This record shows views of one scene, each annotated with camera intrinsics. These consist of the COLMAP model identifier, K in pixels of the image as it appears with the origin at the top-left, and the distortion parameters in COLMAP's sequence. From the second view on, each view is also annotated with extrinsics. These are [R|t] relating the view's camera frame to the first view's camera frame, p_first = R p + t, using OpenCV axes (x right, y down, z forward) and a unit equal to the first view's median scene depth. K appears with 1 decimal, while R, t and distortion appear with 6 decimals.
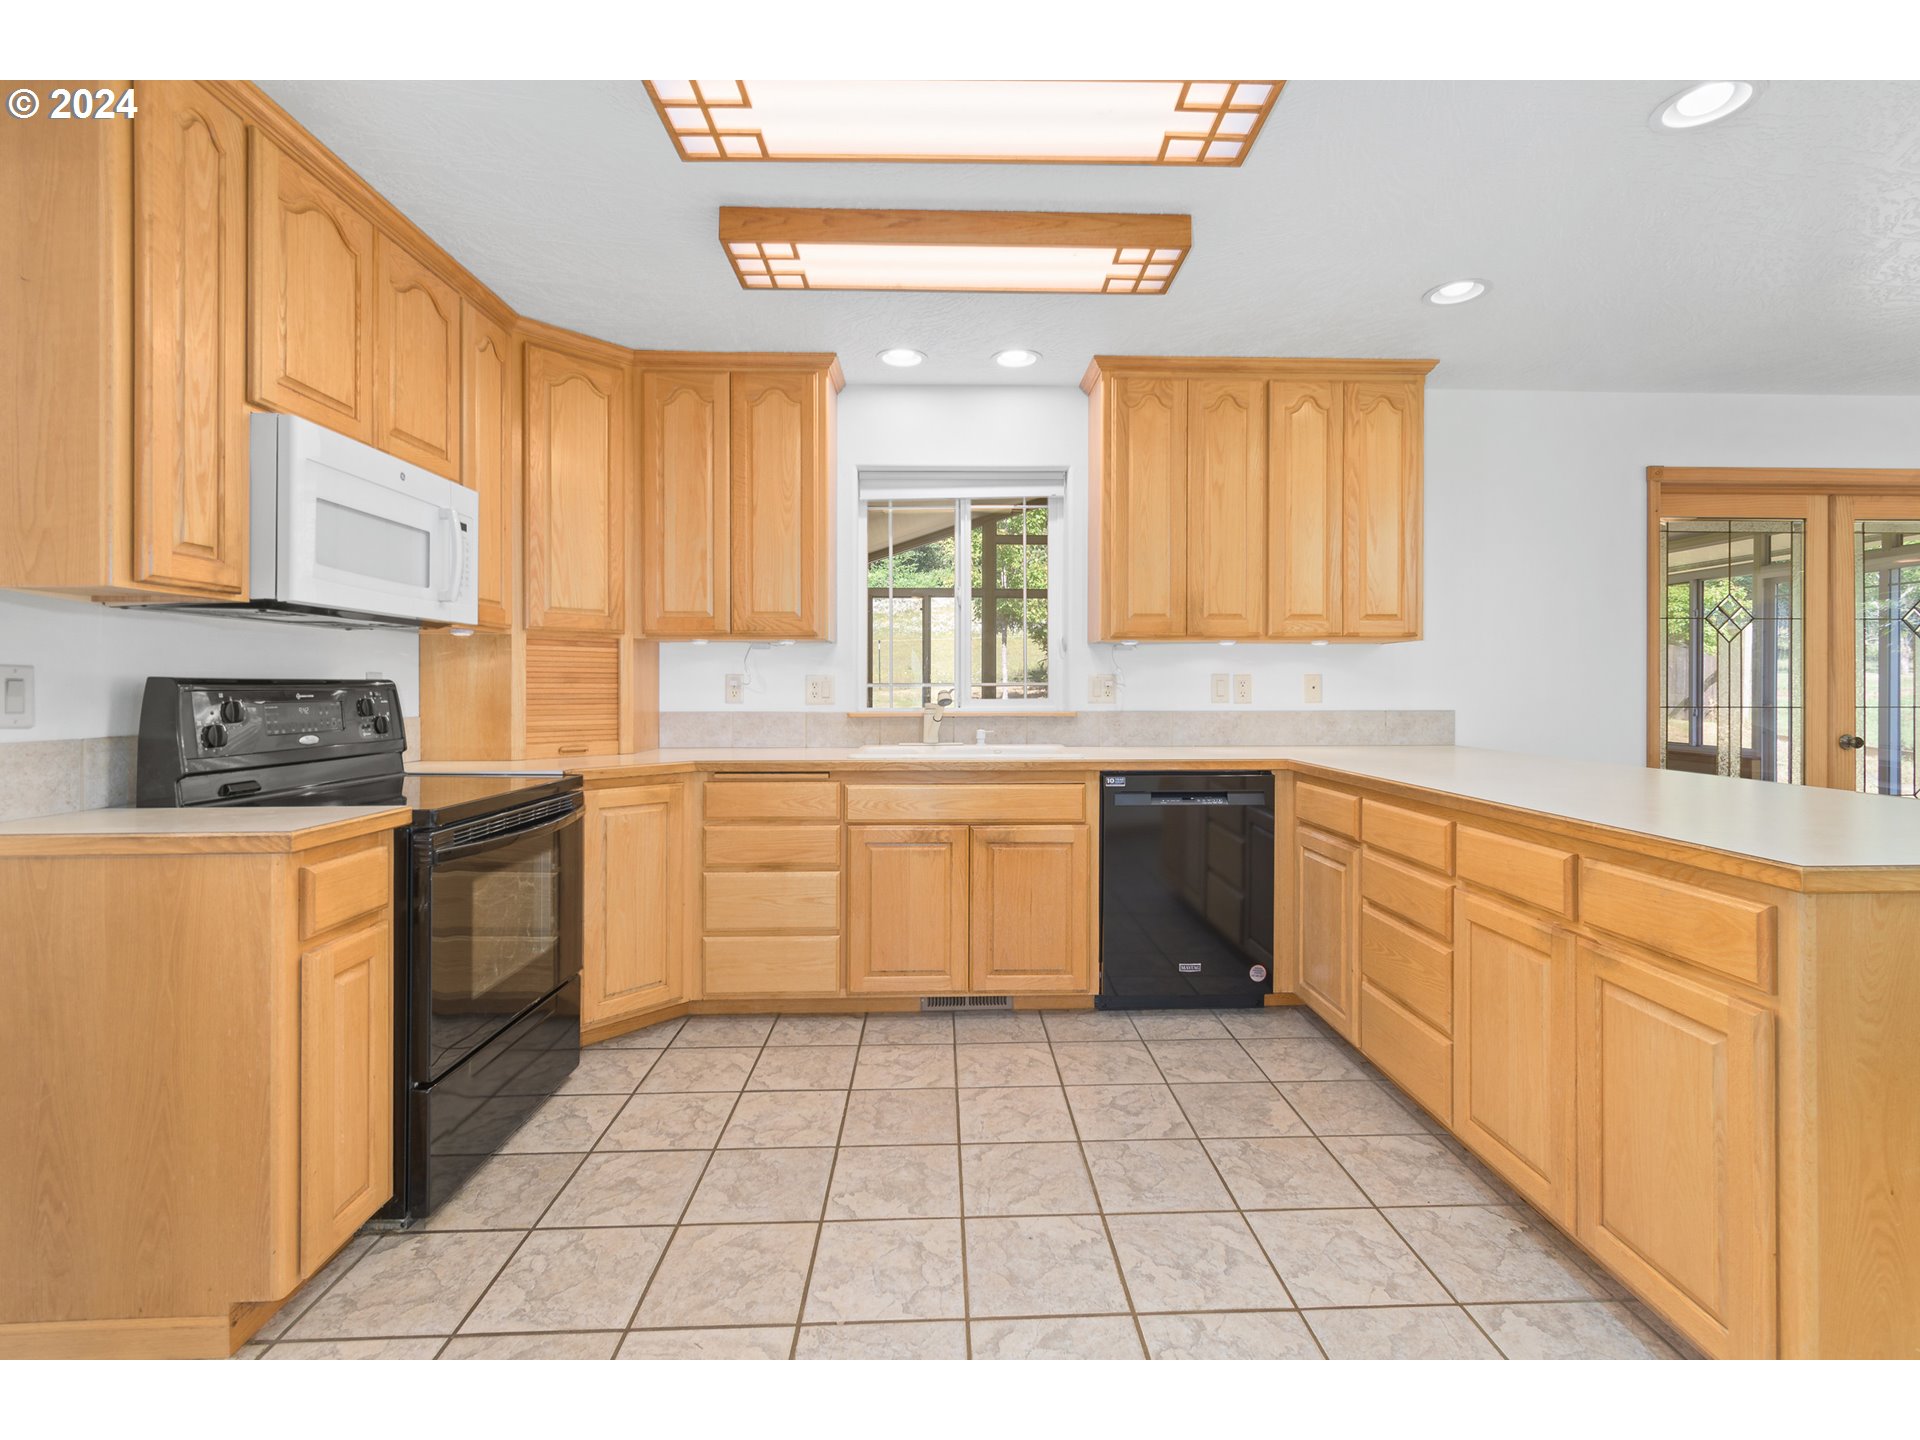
lens RADIAL K [[858.7, 0, 965.4], [0, 858.7, 693.3], [0, 0, 1]] dist [0.002002, 0.001644]
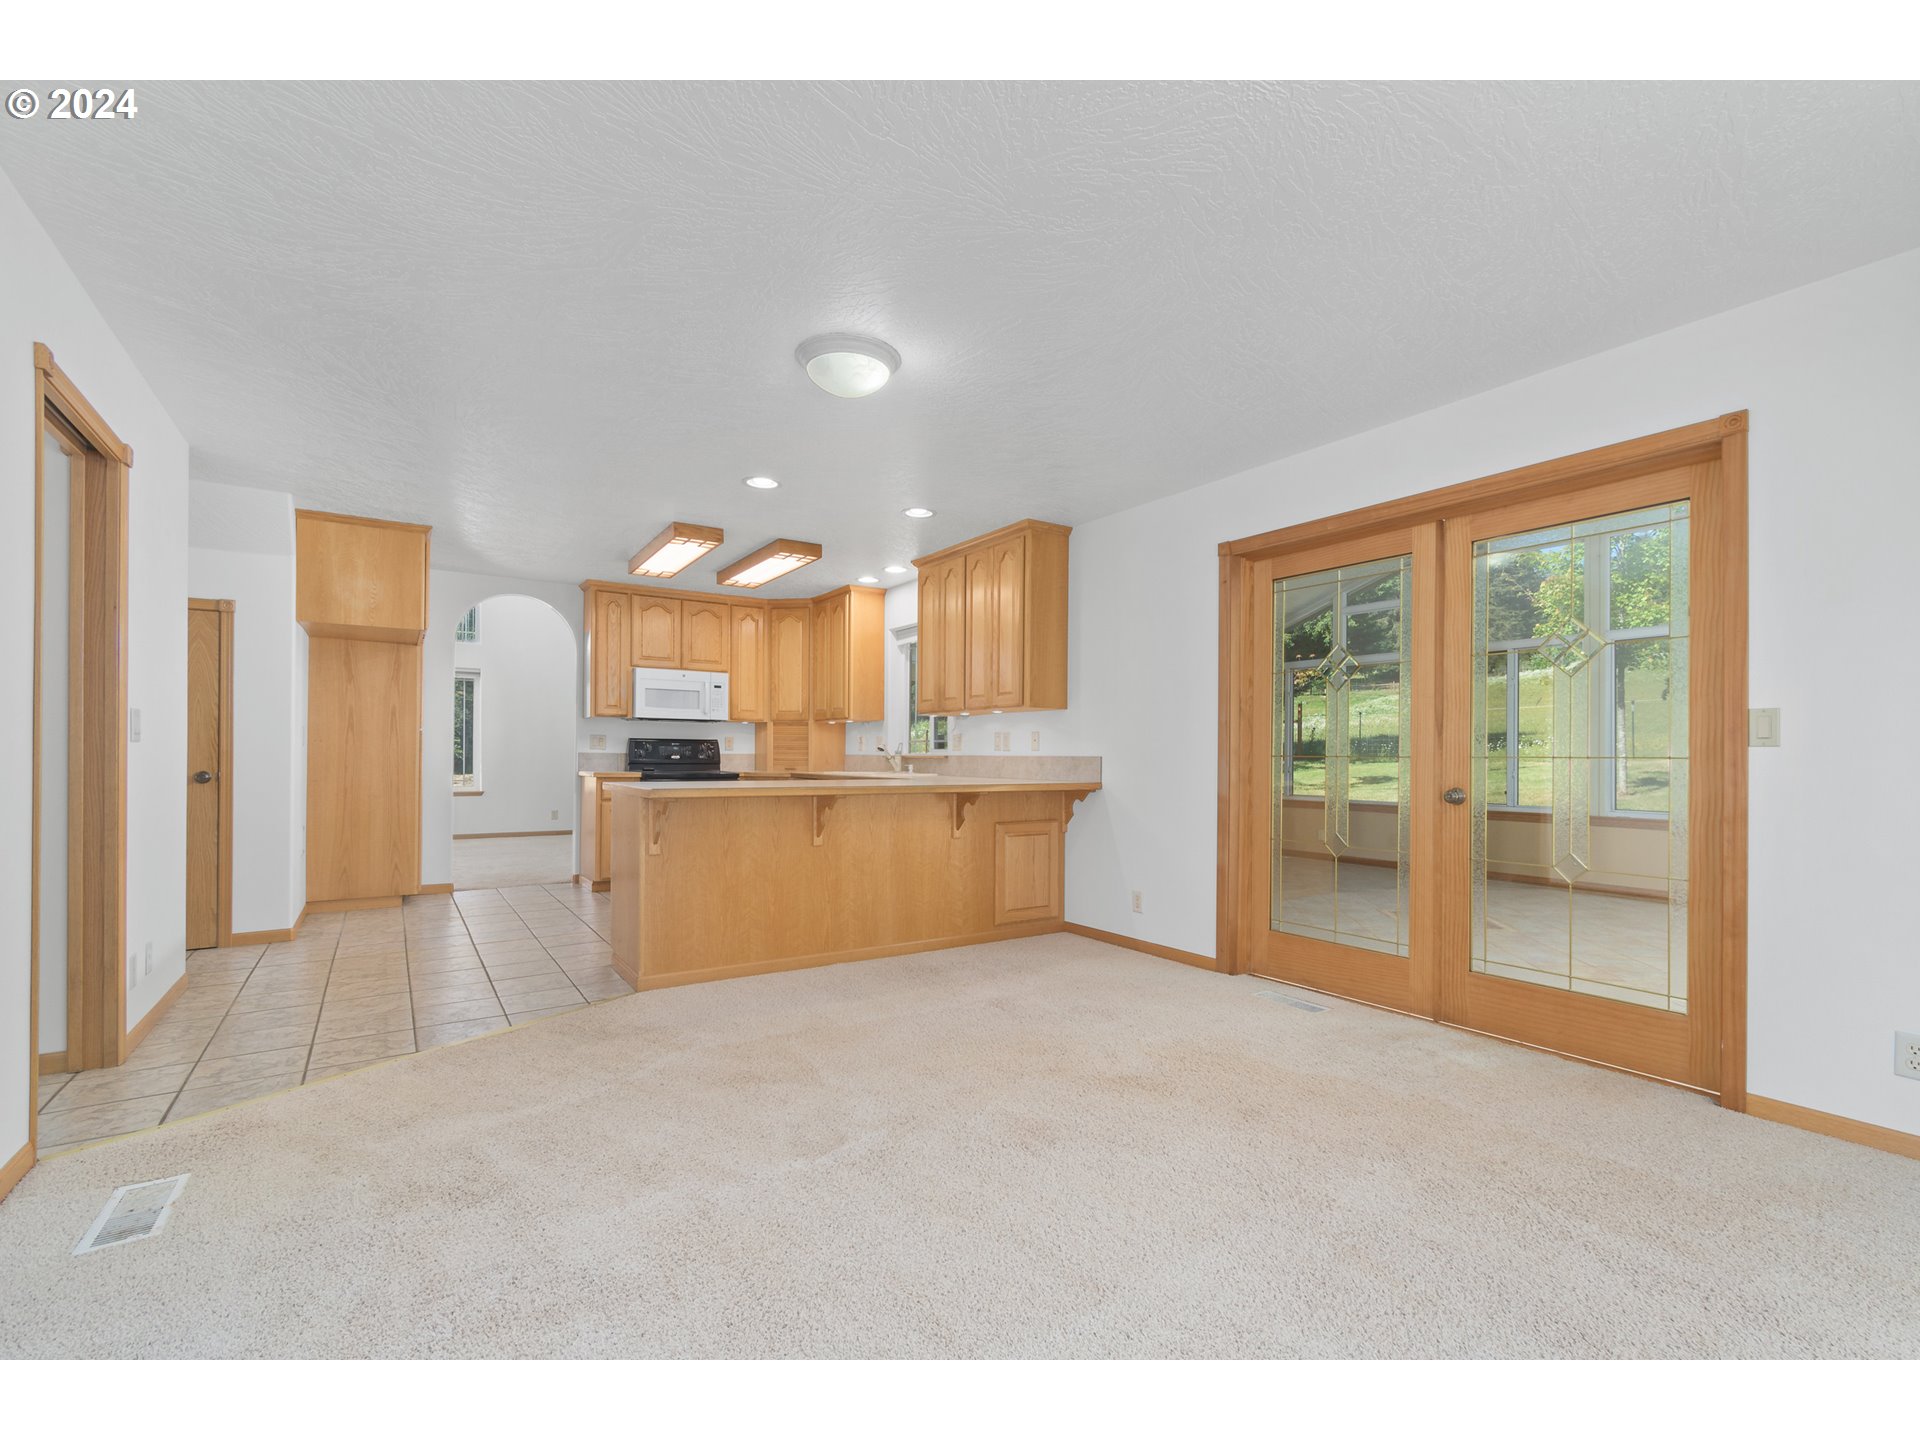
lens RADIAL K [[858.7, 0, 974.0], [0, 858.7, 740.4], [0, 0, 1]] dist [0.002002, 0.001644]
pose [[0.536087, -0.011074, -0.844090, 1.965188], [-0.013495, 0.999674, -0.021686, 0.033923], [0.844055, 0.023016, 0.535762, 0.147165]]
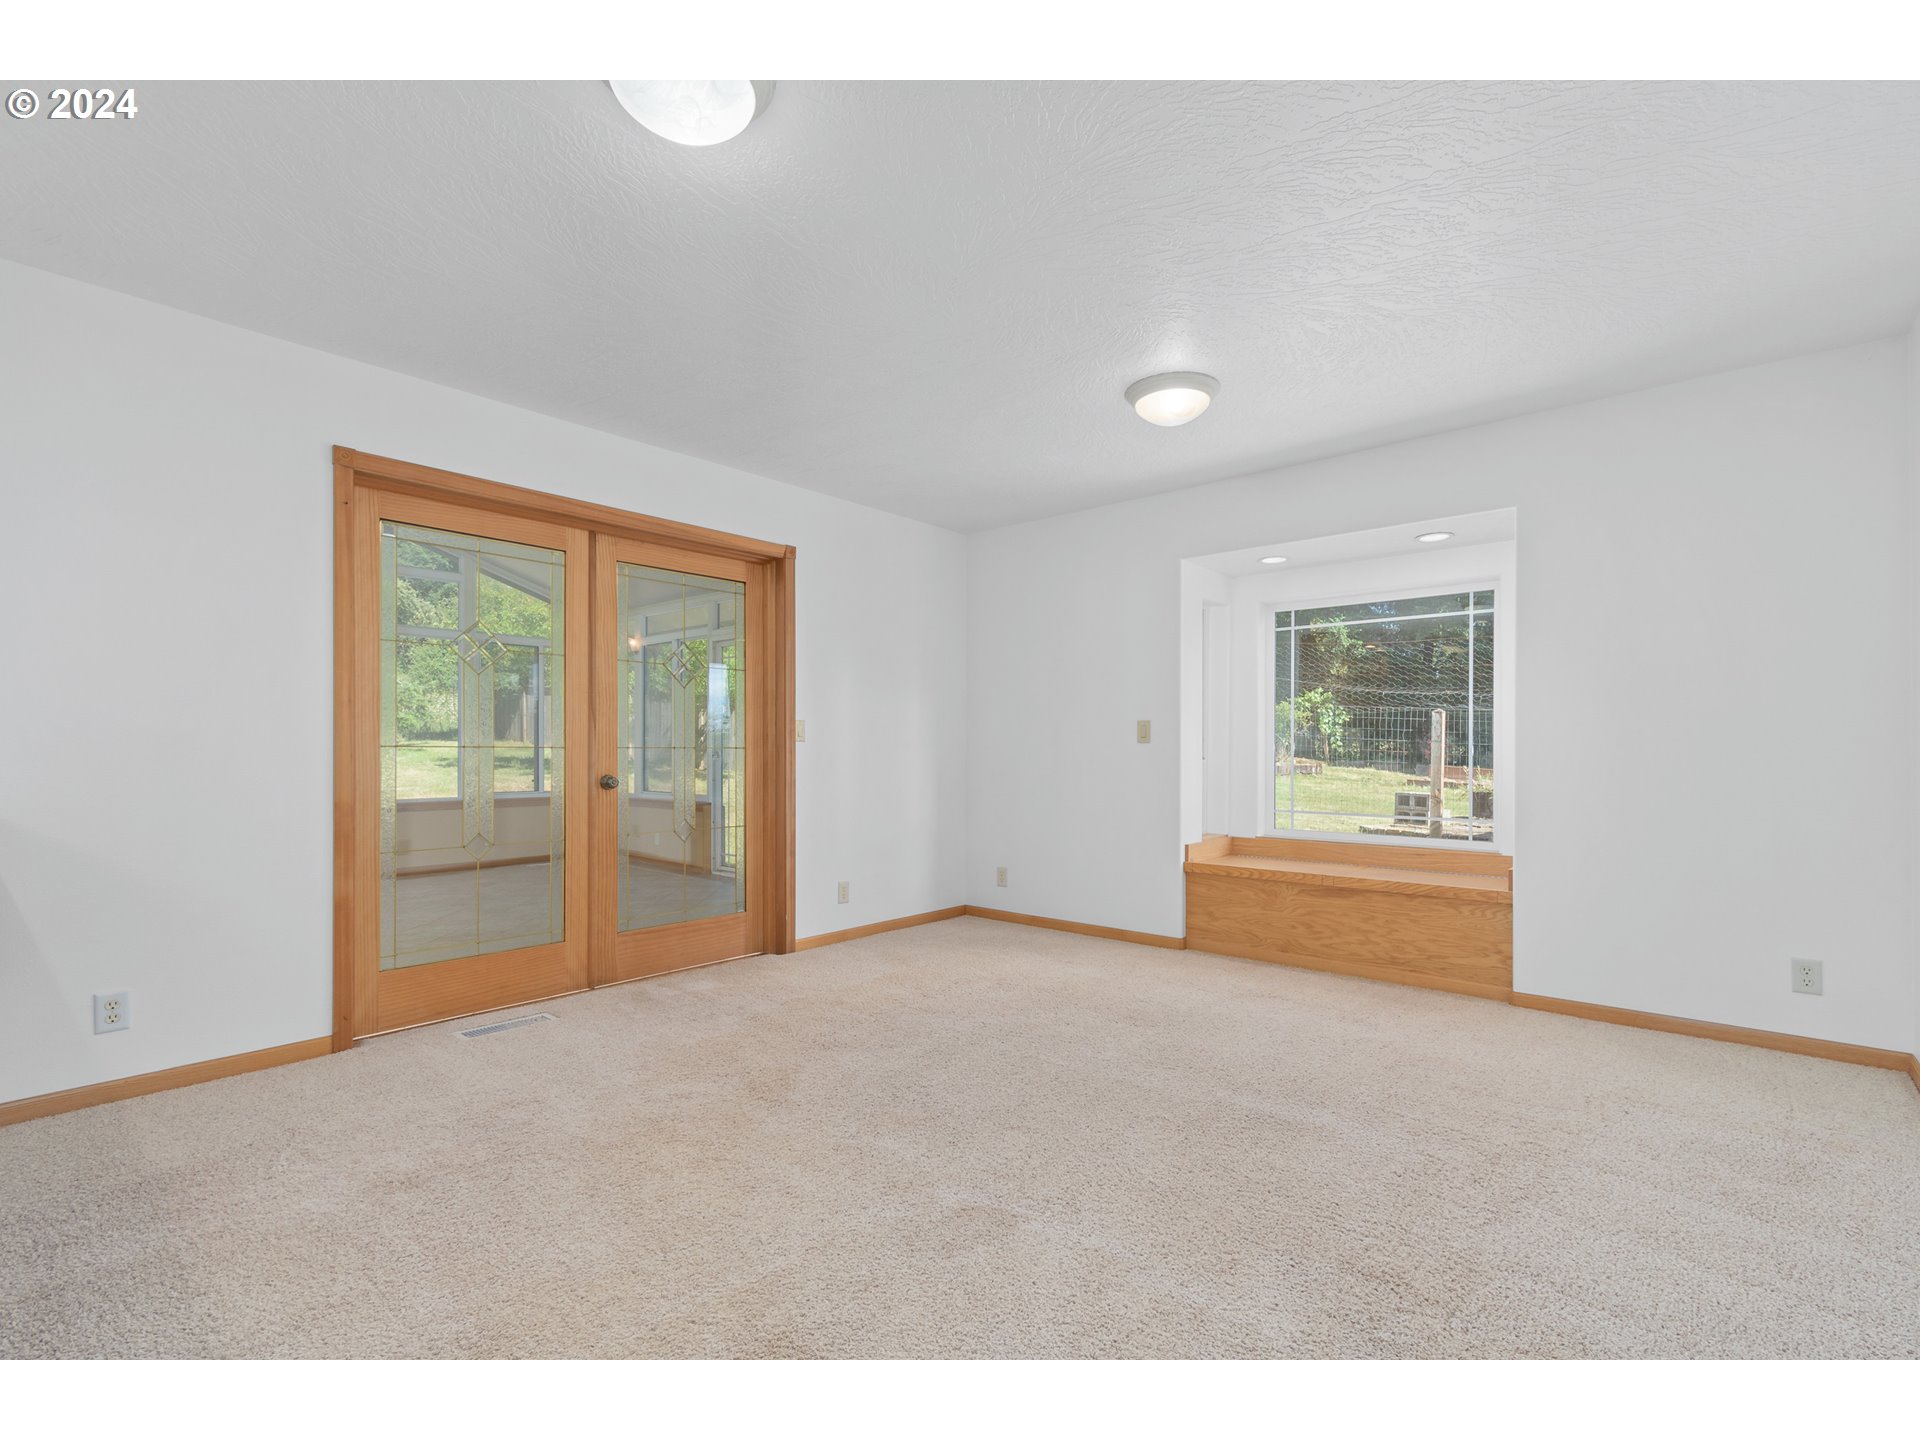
lens RADIAL K [[858.7, 0, 967.2], [0, 858.7, 747.9], [0, 0, 1]] dist [0.002002, 0.001644]
pose [[0.679917, 0.003879, 0.733279, 0.756819], [0.001564, 0.999976, -0.006740, 0.031734], [-0.733287, 0.005730, 0.679895, 0.027319]]
